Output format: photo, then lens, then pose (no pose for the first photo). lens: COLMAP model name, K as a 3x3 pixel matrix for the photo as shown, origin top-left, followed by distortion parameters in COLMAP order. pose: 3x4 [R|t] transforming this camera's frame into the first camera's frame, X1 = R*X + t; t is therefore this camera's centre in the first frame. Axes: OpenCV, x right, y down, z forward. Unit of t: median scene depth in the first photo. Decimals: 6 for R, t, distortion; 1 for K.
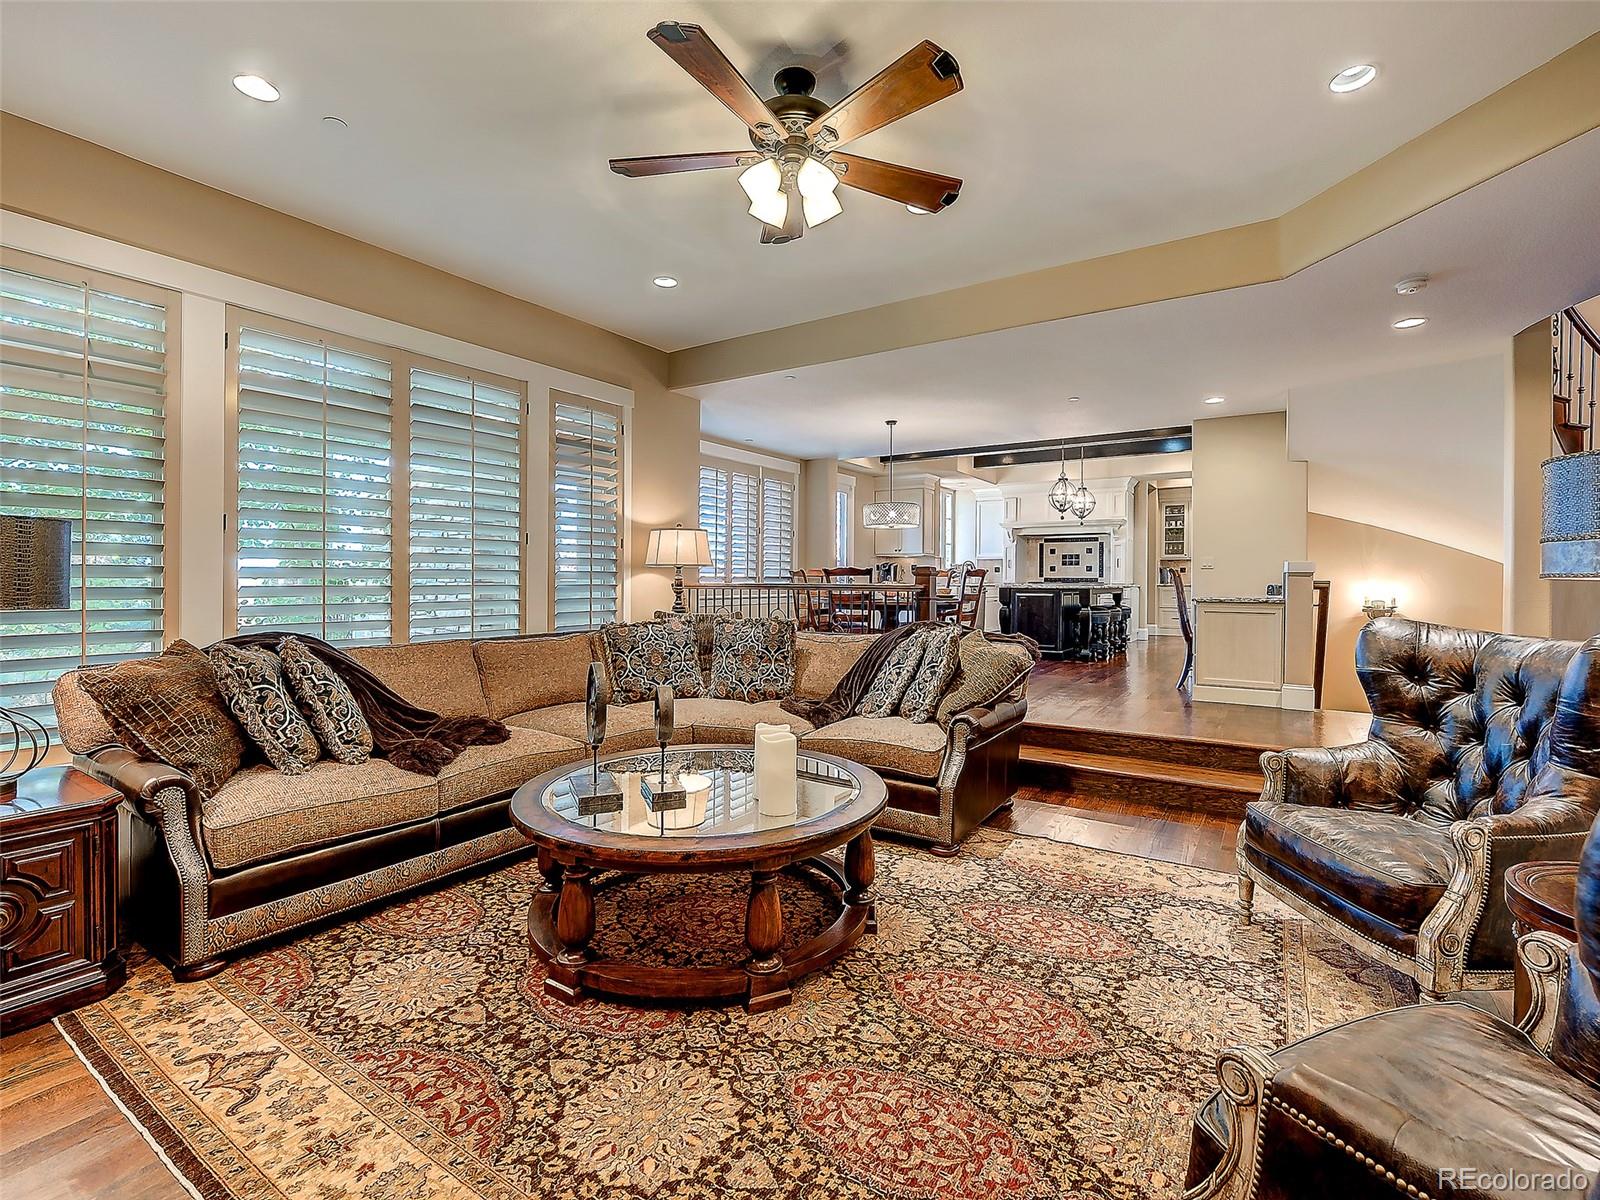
lens RADIAL K [[730.8, 0, 821.2], [0, 730.8, 578.3], [0, 0, 1]] dist [-0.003071, -0.005147]
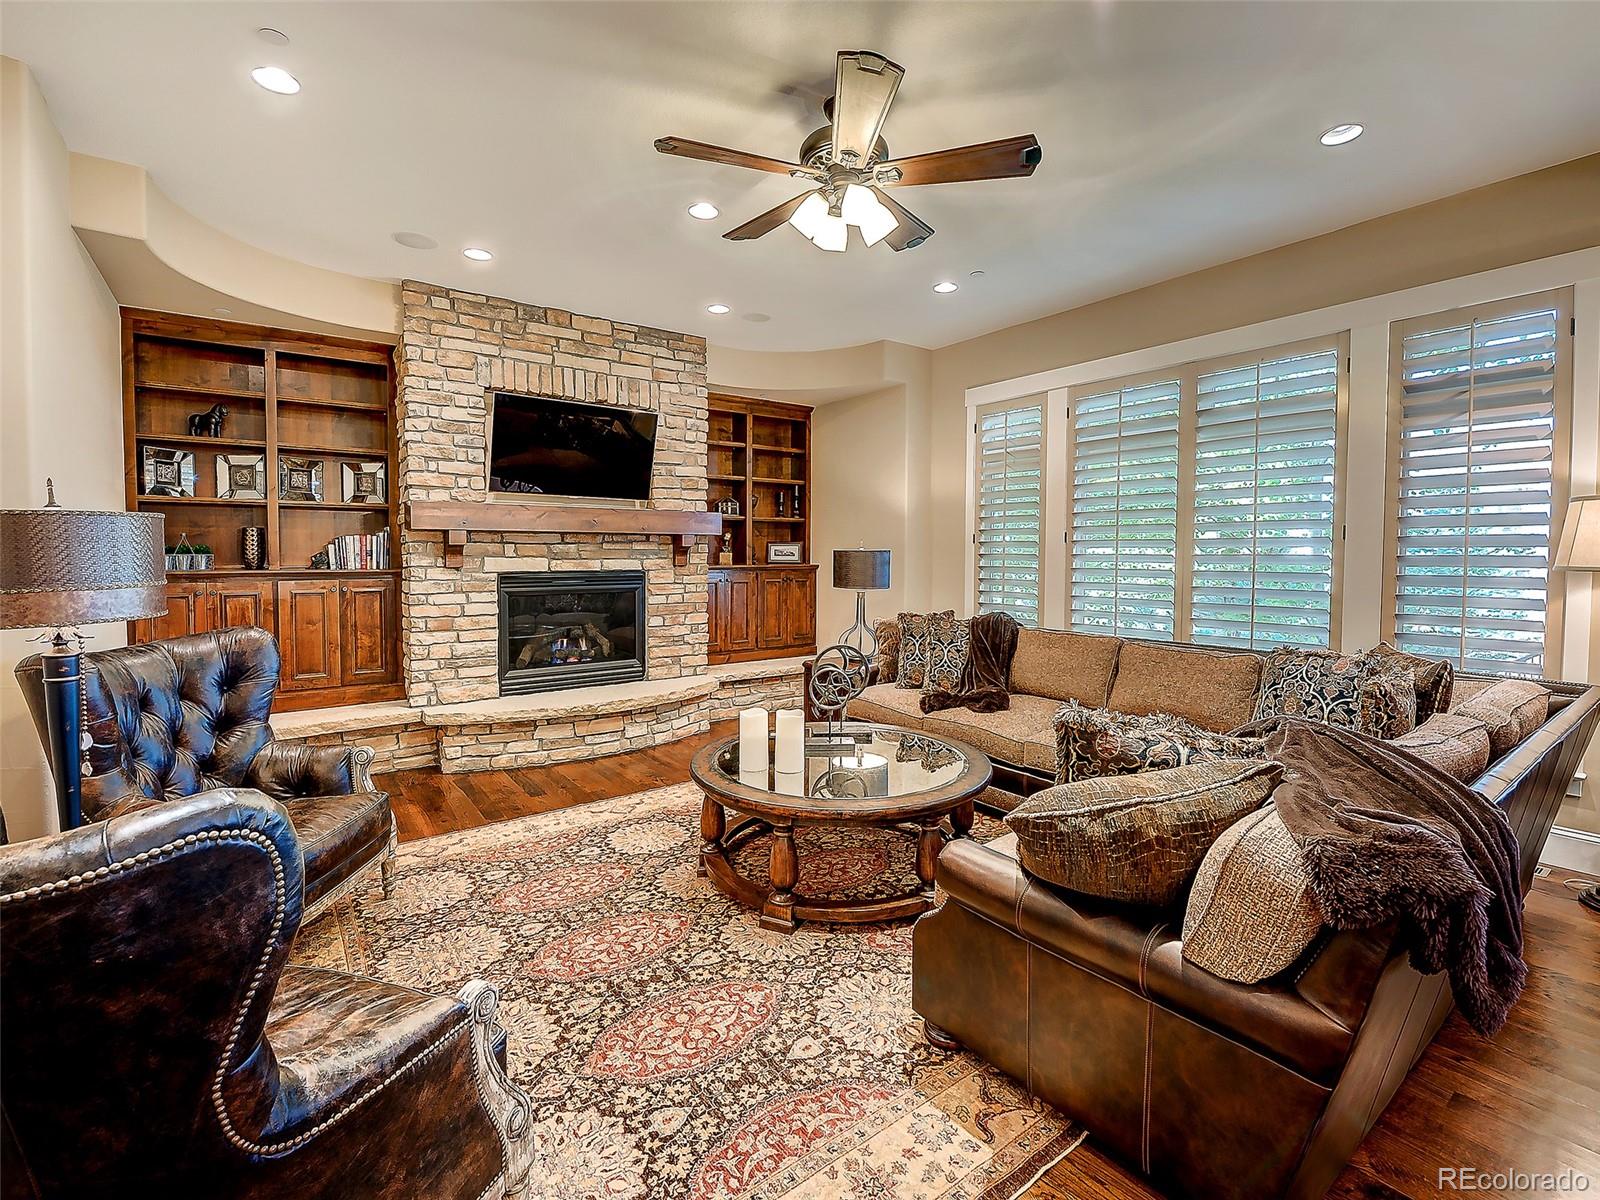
lens RADIAL K [[730.8, 0, 811.1], [0, 730.8, 579.2], [0, 0, 1]] dist [-0.003071, -0.005147]
pose [[-0.358518, 0.033150, -0.932934, 0.888518], [0.002585, 0.999401, 0.034518, -0.053257], [0.933519, 0.009964, -0.358389, 1.245441]]
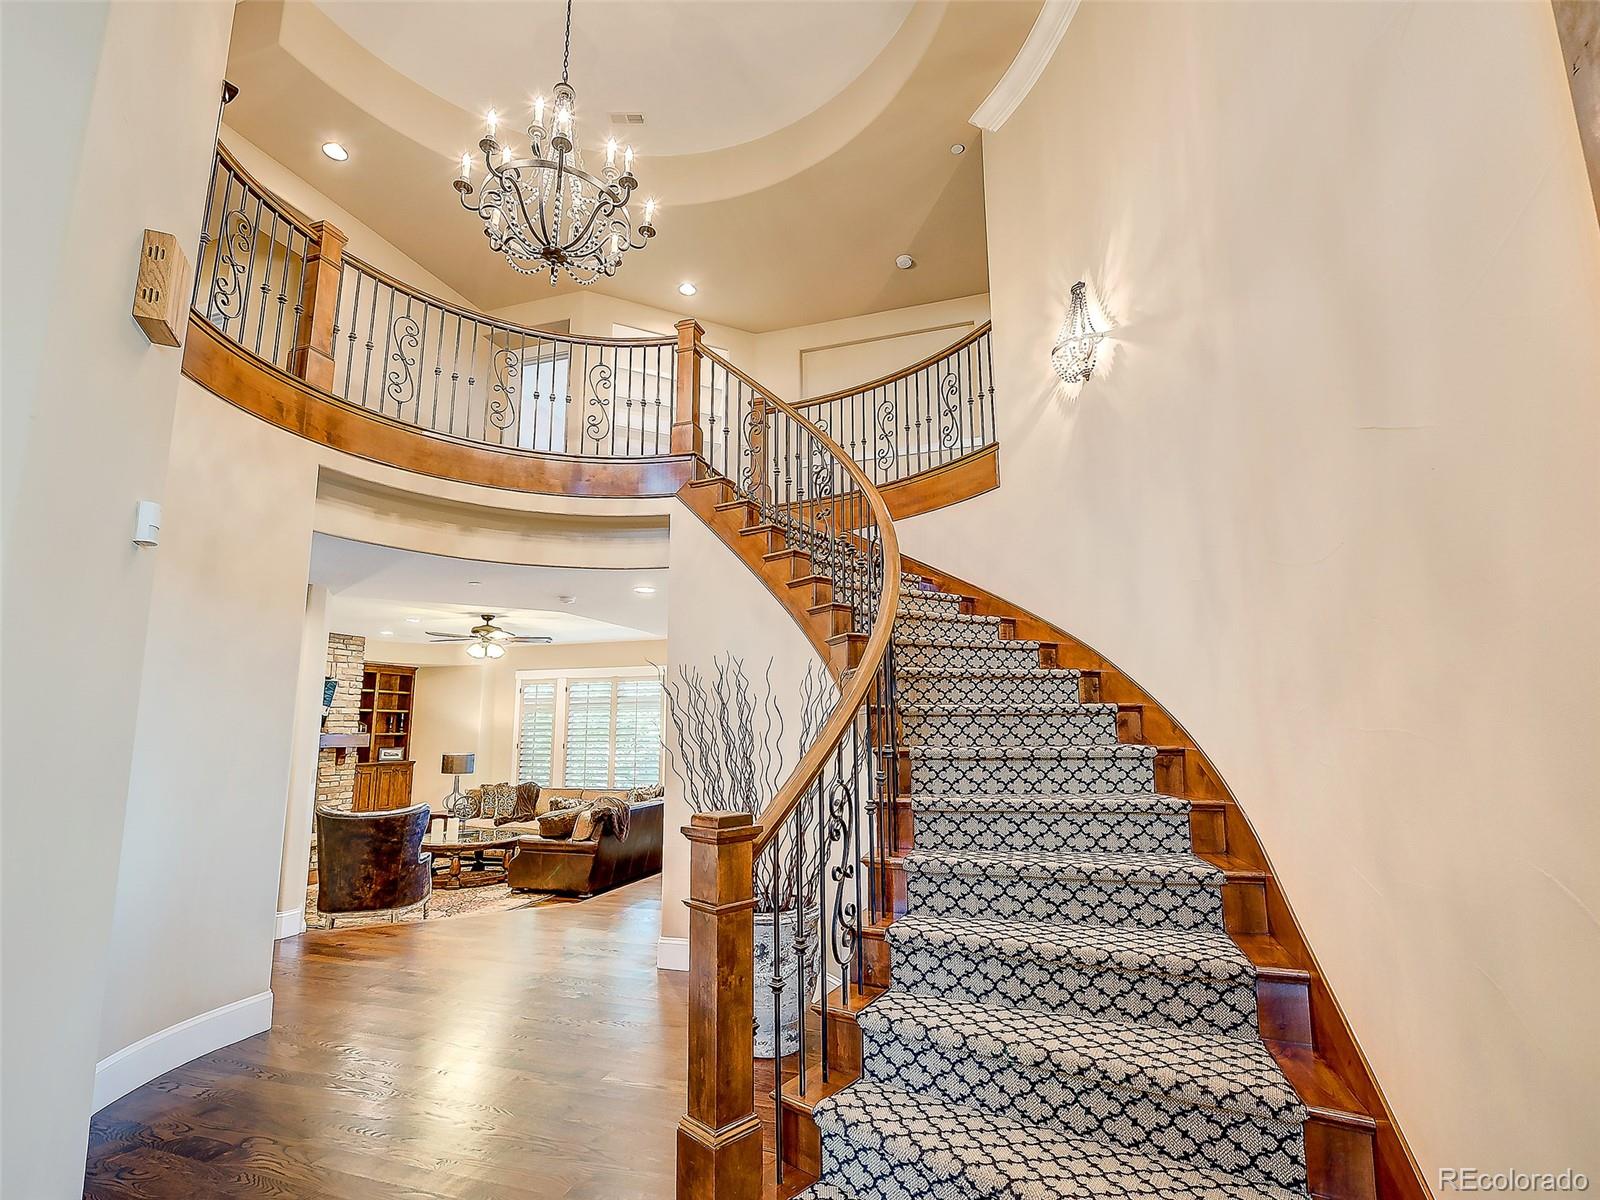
lens RADIAL K [[687.8, 0, 832.0], [0, 687.8, 629.4], [0, 0, 1]] dist [-0.011817, -0.000408]
pose [[0.305058, -0.146753, -0.940959, 3.032545], [0.013689, 0.988629, -0.149749, -0.140882], [0.952235, 0.032802, 0.303598, 1.422766]]
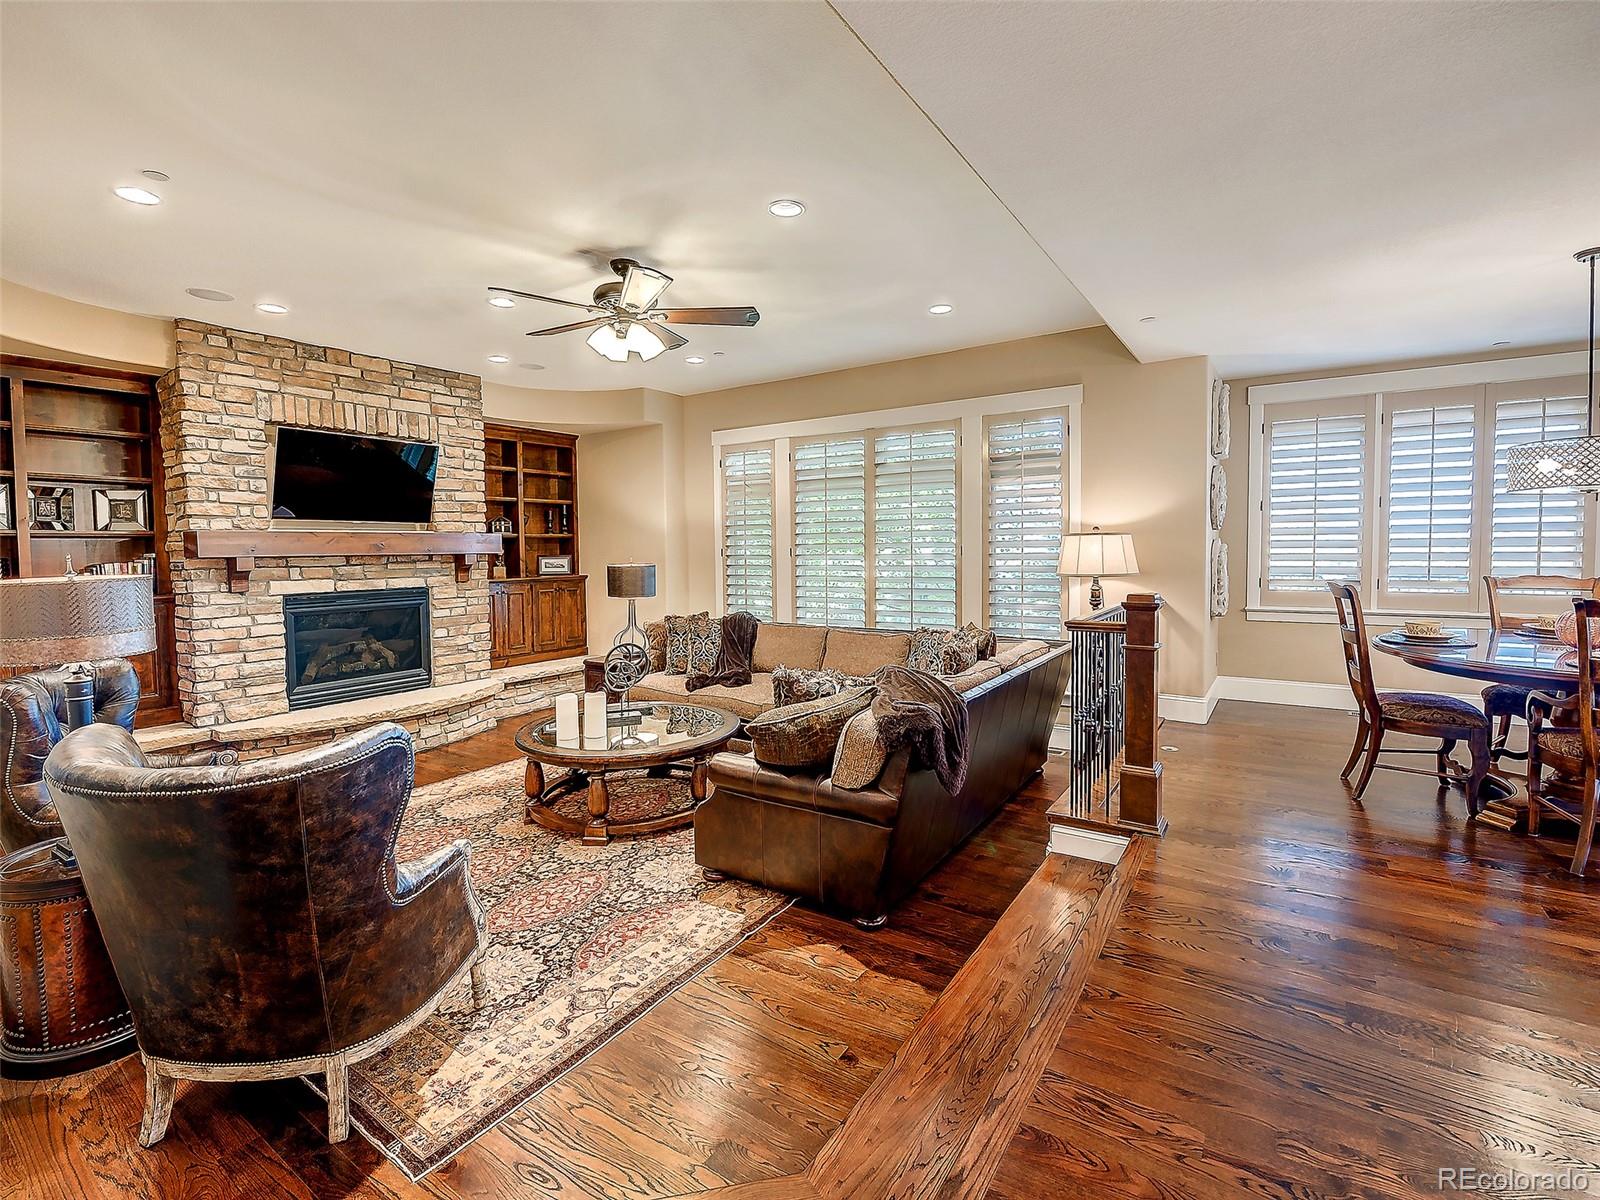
lens RADIAL K [[730.8, 0, 809.8], [0, 730.8, 579.6], [0, 0, 1]] dist [-0.003071, -0.005147]
pose [[-0.026174, 0.043967, -0.998690, 1.336603], [0.018672, 0.998880, 0.043486, -0.105182], [0.999483, -0.017509, -0.026966, 1.307493]]
